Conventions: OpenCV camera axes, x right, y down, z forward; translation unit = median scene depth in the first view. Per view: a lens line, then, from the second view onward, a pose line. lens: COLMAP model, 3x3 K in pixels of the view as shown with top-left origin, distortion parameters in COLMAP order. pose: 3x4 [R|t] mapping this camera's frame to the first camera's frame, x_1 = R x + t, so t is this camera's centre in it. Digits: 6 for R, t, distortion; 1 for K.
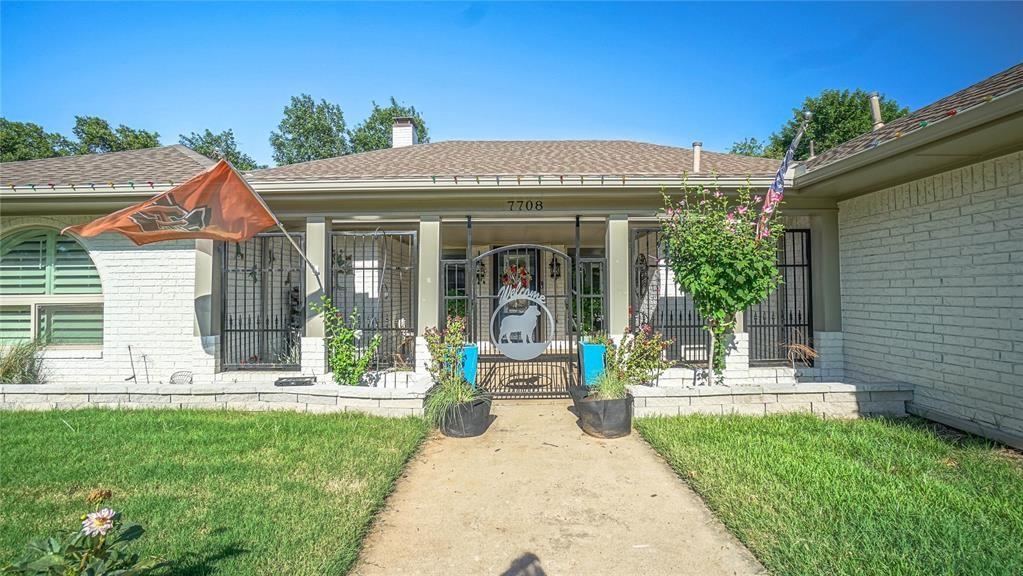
lens RADIAL K [[448.4, 0, 509.2], [0, 448.4, 280.0], [0, 0, 1]] dist [-0.069276, 0.025008]
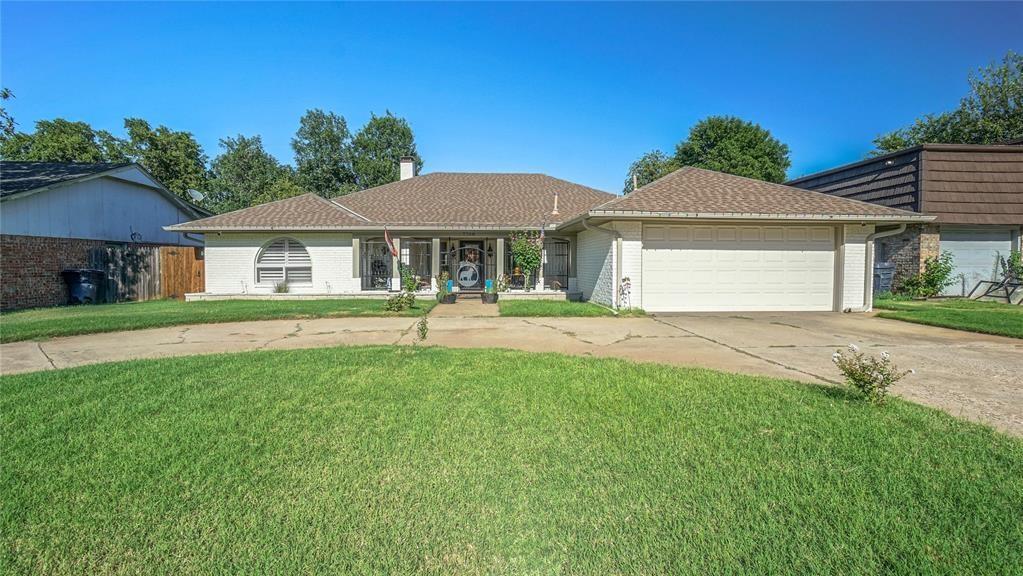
lens RADIAL K [[448.4, 0, 509.2], [0, 448.4, 280.0], [0, 0, 1]] dist [-0.069276, 0.025008]
pose [[0.998443, 0.004522, 0.055590, 0.127408], [-0.008056, 0.997948, 0.063527, -0.047089], [-0.055188, -0.063876, 0.996431, -1.804749]]
